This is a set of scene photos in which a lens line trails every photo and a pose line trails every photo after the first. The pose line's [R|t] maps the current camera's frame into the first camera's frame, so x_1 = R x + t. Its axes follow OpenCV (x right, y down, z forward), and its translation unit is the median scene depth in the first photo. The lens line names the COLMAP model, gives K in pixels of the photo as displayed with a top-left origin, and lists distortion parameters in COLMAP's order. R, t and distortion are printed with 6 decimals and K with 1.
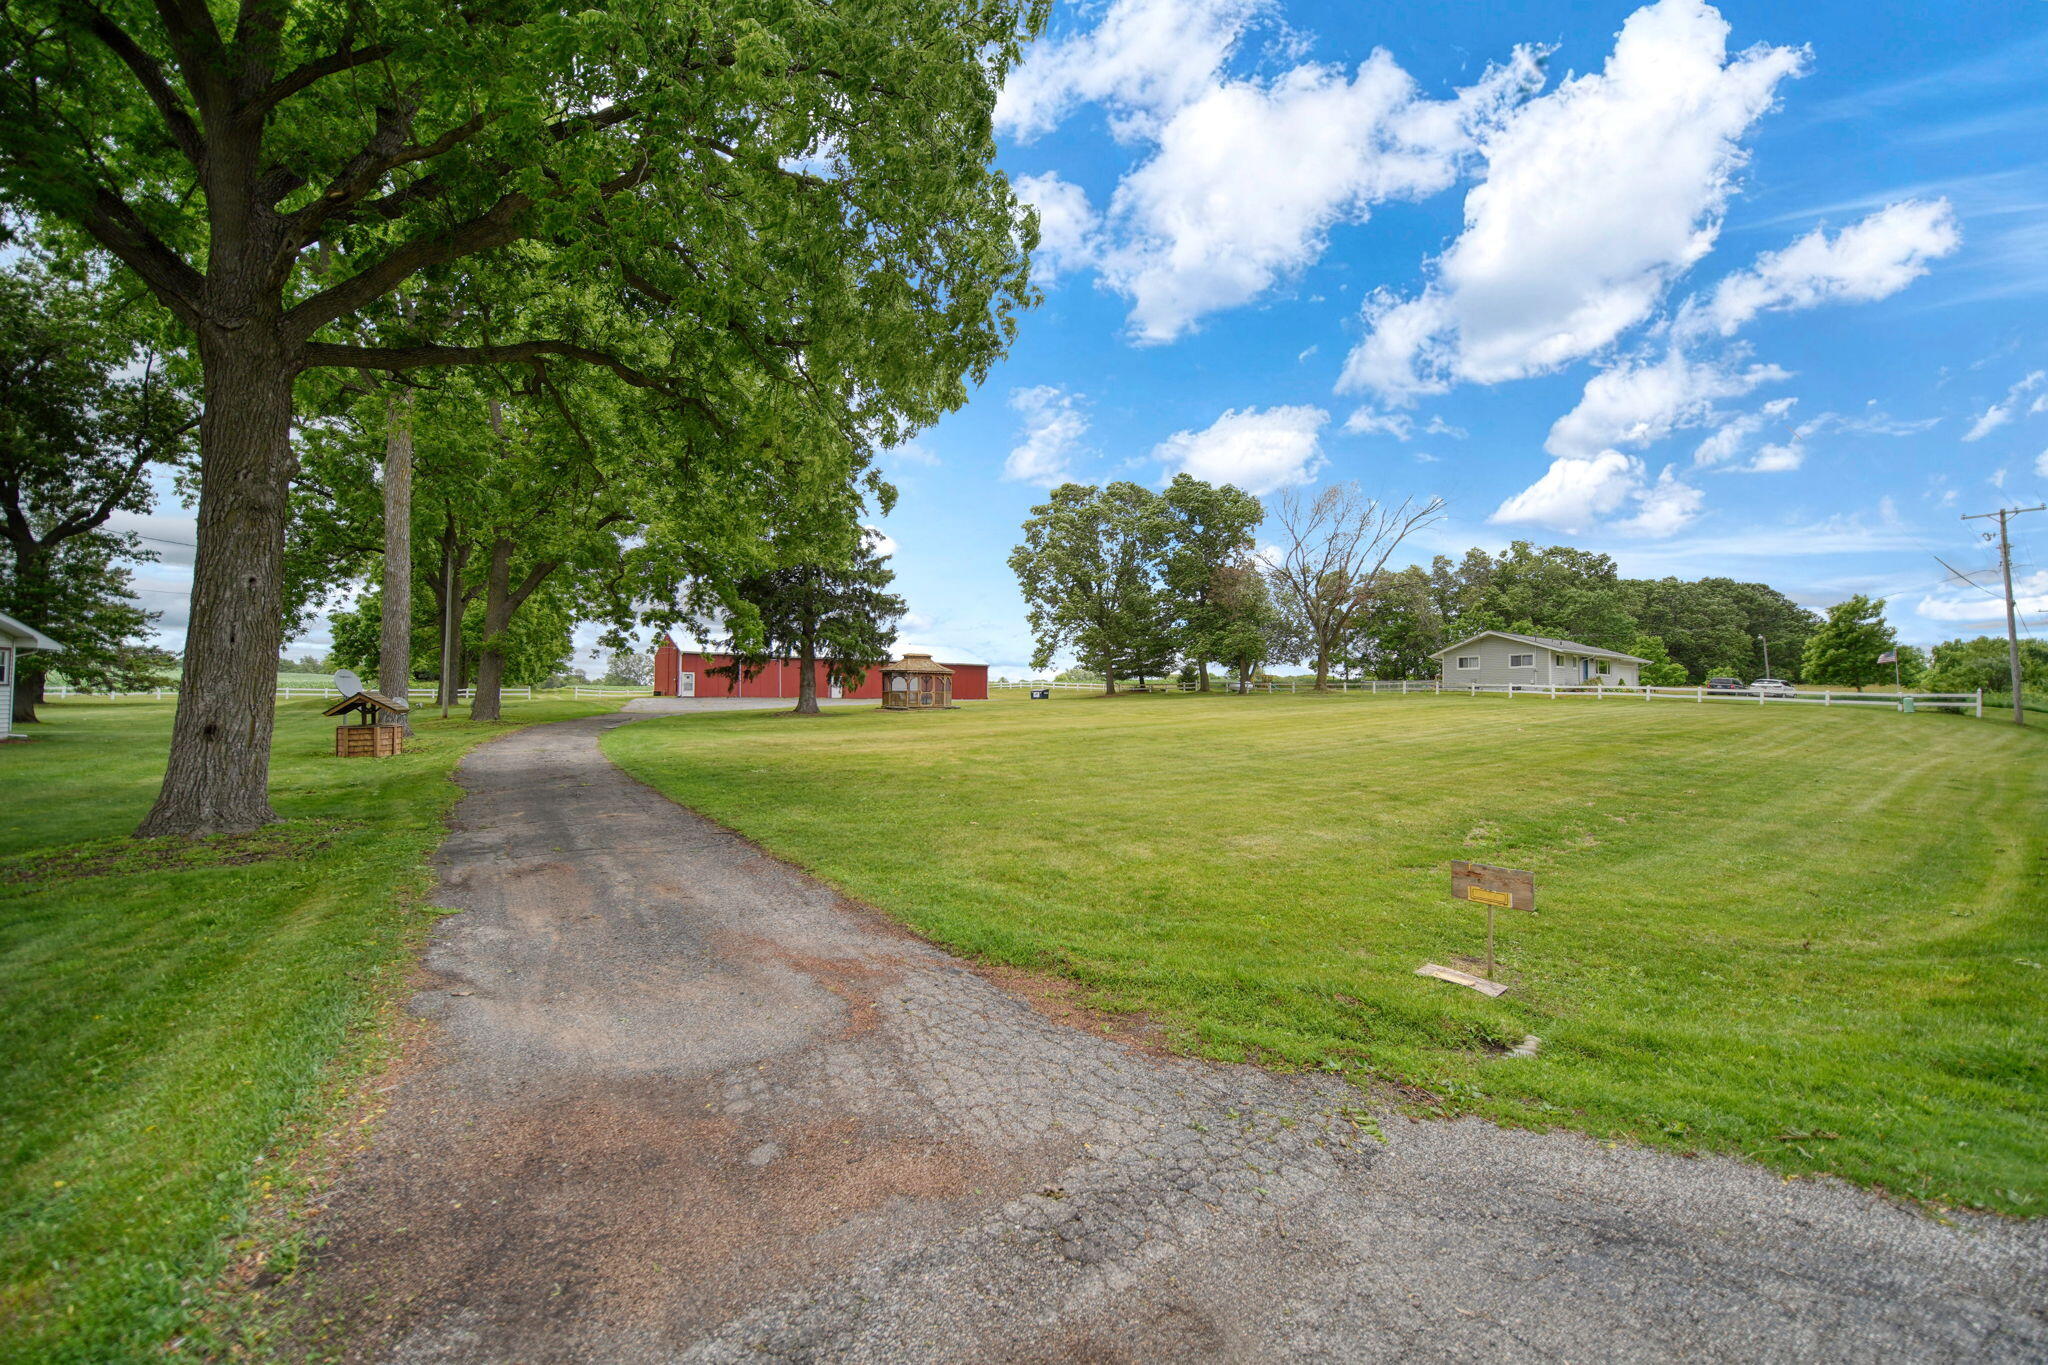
lens RADIAL K [[730.8, 0, 1019.2], [0, 730.8, 684.2], [0, 0, 1]] dist [-0.002297, -0.000451]
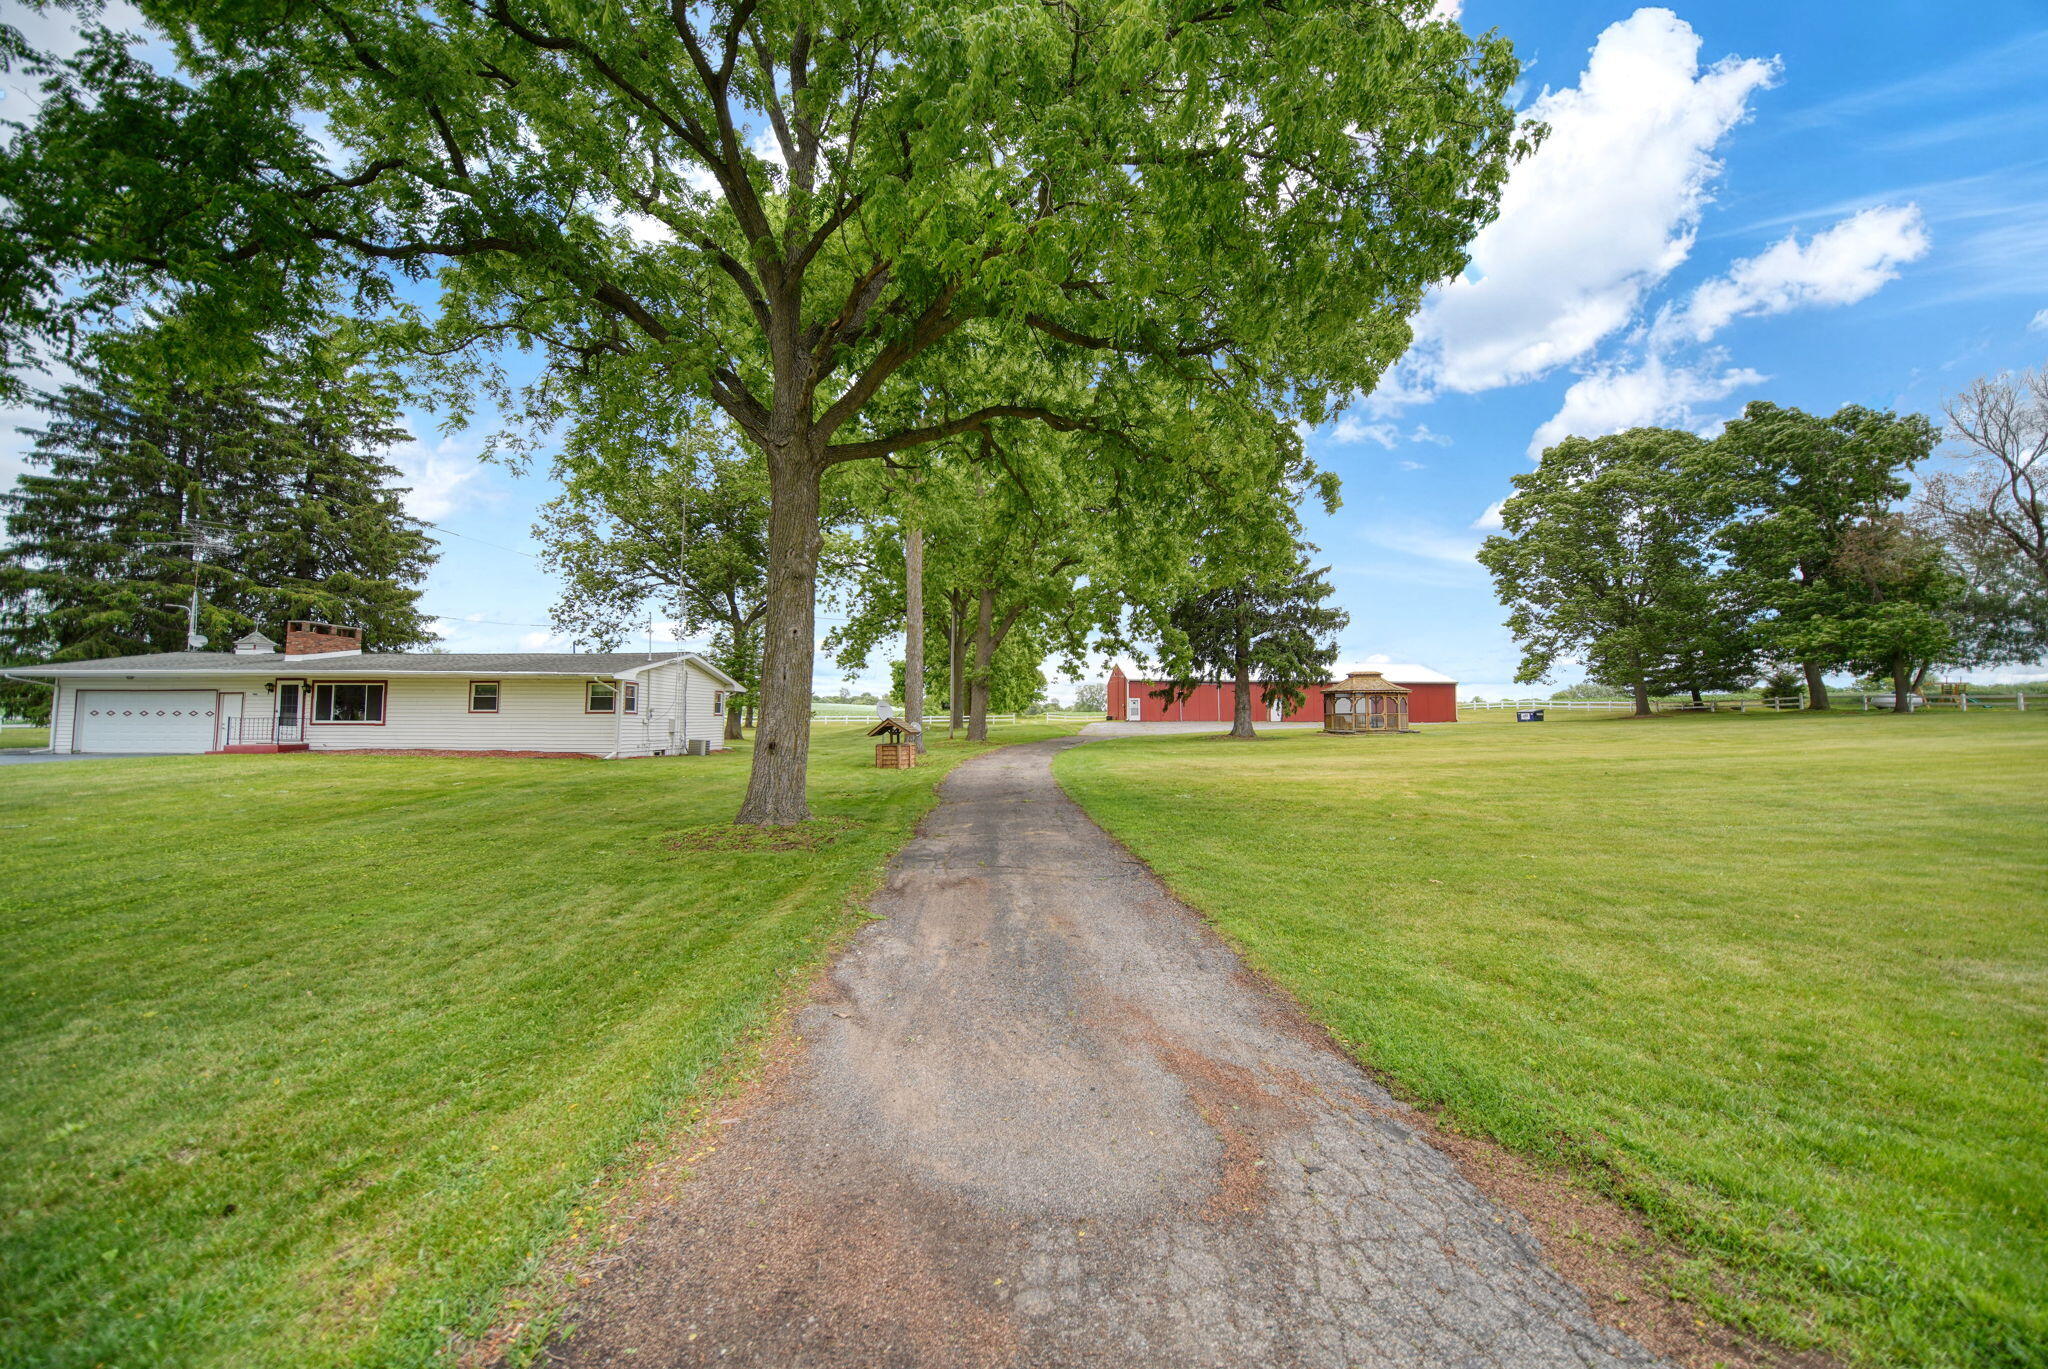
lens RADIAL K [[730.8, 0, 1019.2], [0, 730.8, 686.2], [0, 0, 1]] dist [-0.002297, -0.000451]
pose [[0.835077, -0.031150, -0.549250, 0.000655], [0.014792, 0.999306, -0.034185, 0.005856], [0.549934, 0.020423, 0.834958, 0.125465]]
